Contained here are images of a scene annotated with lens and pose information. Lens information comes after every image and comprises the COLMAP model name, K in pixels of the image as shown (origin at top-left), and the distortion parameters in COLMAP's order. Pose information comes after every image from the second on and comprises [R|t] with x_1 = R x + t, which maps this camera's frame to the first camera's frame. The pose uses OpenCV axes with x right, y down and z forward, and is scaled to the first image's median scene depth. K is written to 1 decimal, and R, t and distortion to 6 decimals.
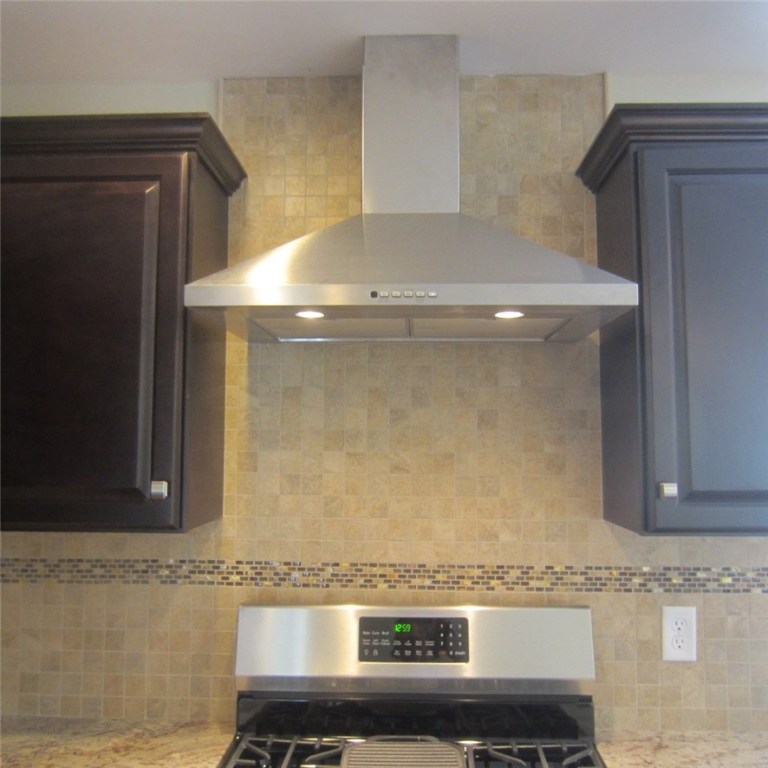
lens RADIAL K [[726.7, 0, 383.9], [0, 726.7, 381.4], [0, 0, 1]] dist [-0.031415, 0.000000]
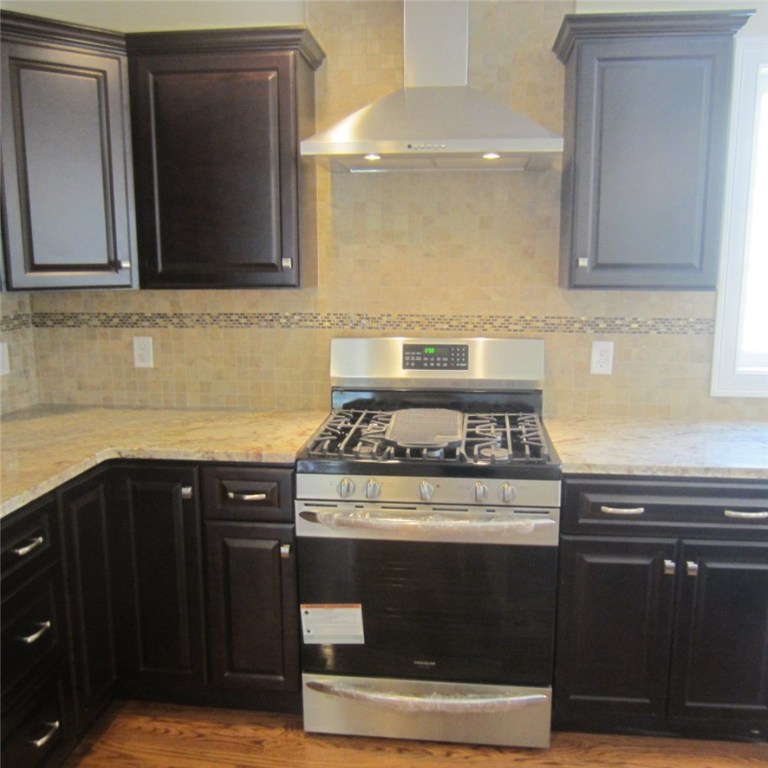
lens RADIAL K [[726.7, 0, 385.3], [0, 726.7, 383.4], [0, 0, 1]] dist [-0.031415, 0.000000]
pose [[0.997577, 0.007803, -0.069127, 0.038795], [0.009325, 0.969720, 0.244040, 0.004869], [0.068939, -0.244094, 0.967298, -0.604935]]
